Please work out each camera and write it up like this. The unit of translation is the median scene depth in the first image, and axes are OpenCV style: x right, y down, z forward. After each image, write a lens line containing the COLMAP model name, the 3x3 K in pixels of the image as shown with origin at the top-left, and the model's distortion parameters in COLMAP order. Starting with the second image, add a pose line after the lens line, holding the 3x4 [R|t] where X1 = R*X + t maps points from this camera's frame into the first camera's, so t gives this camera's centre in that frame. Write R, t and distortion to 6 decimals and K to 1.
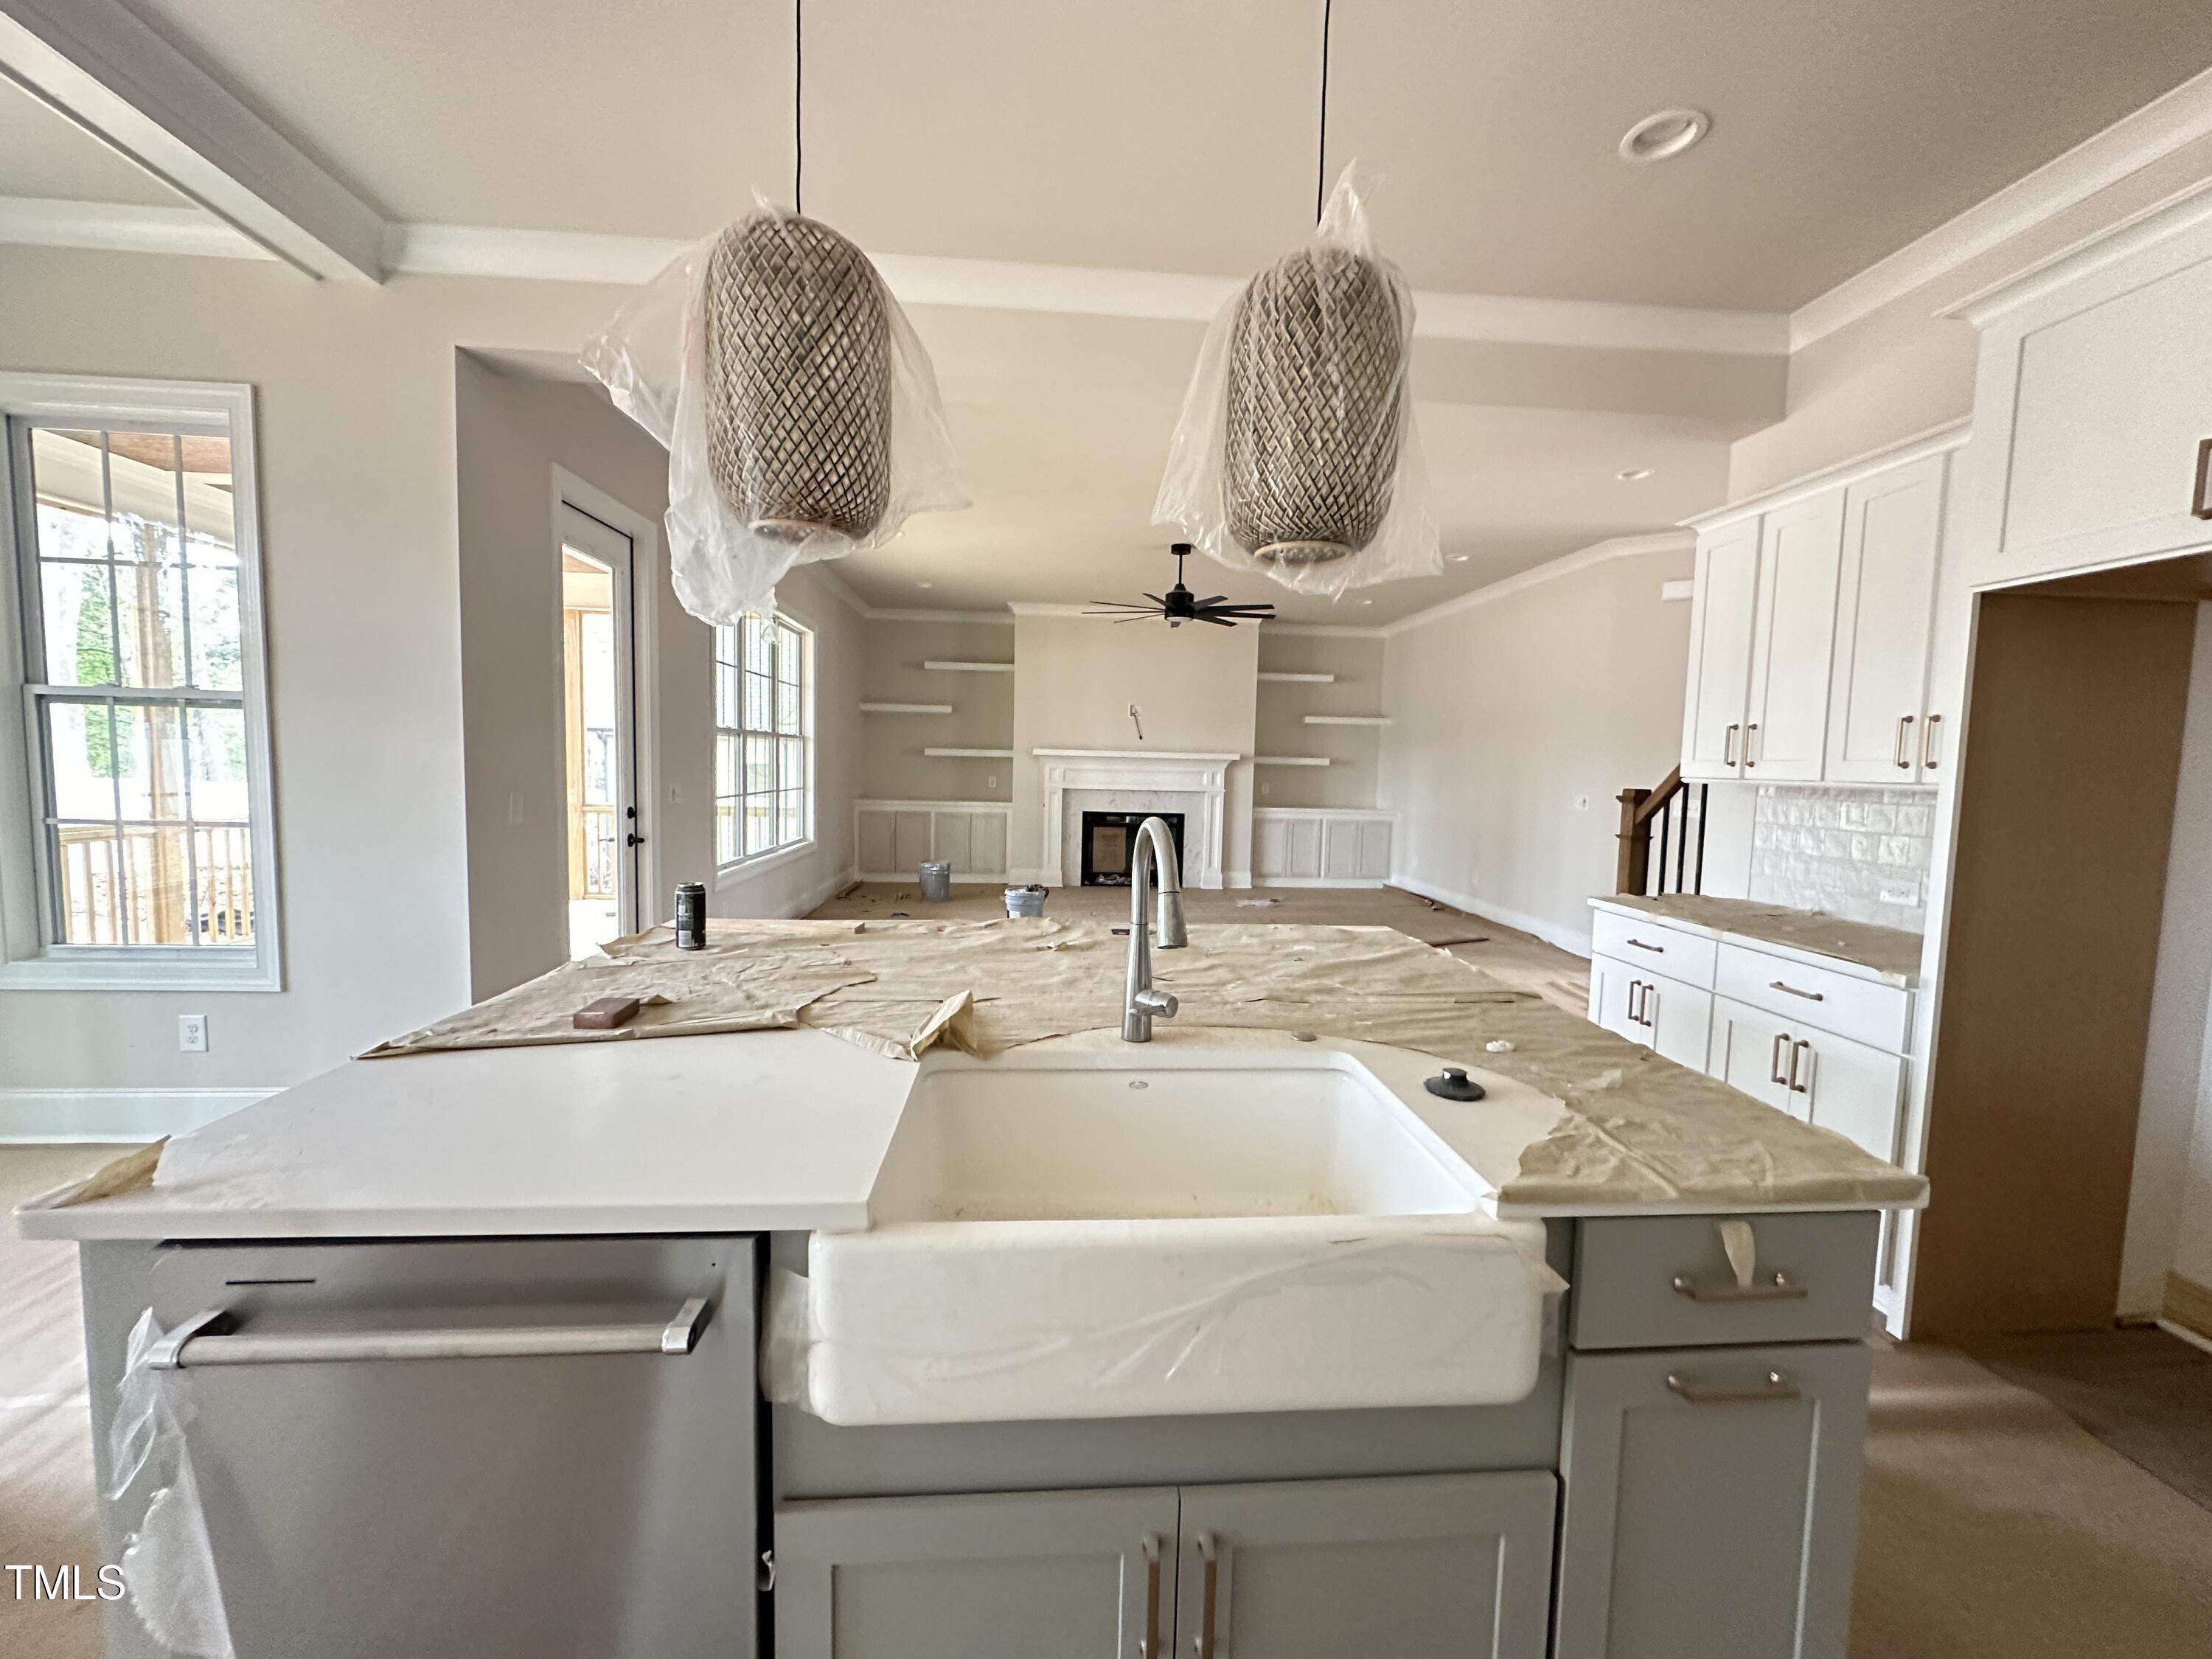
lens RADIAL K [[881.3, 0, 1104.3], [0, 881.3, 823.3], [0, 0, 1]] dist [-0.002876, 0.000869]
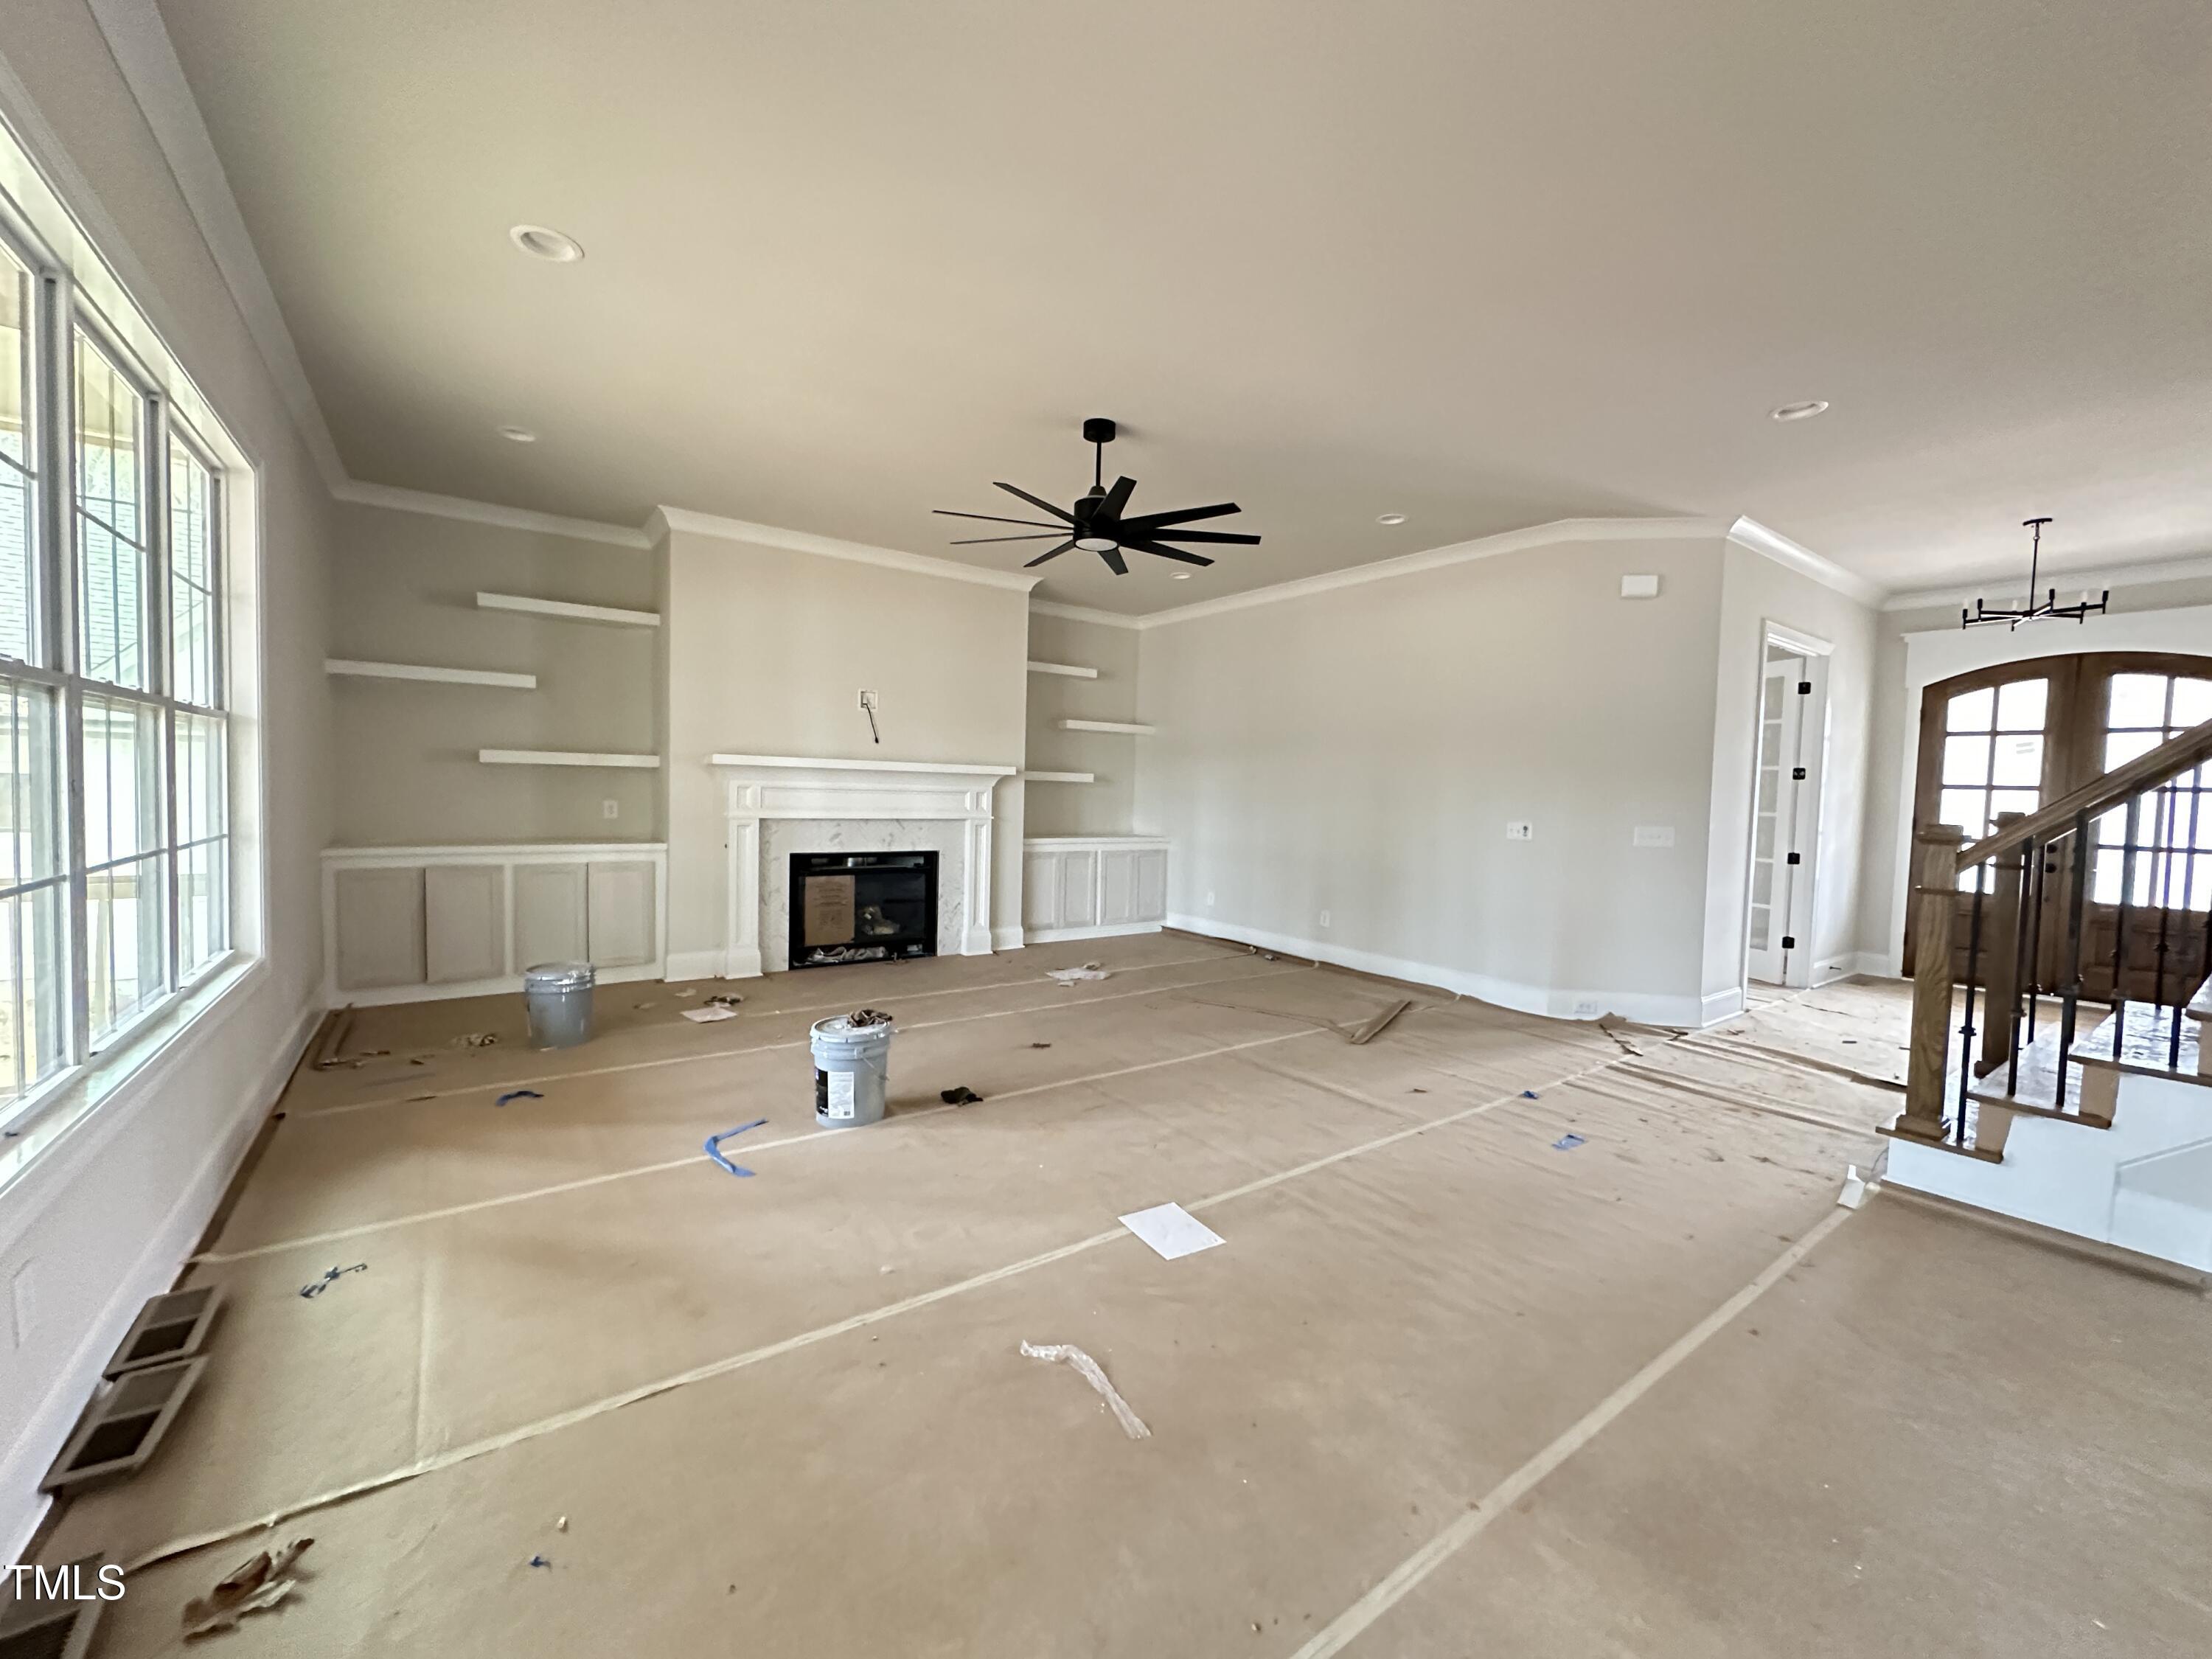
lens RADIAL K [[881.3, 0, 1106.2], [0, 881.3, 820.0], [0, 0, 1]] dist [-0.002876, 0.000869]
pose [[0.853355, -0.019545, 0.520964, -0.162575], [0.029151, 0.999522, -0.010251, -0.024761], [-0.520515, 0.023935, 0.853517, 0.336702]]
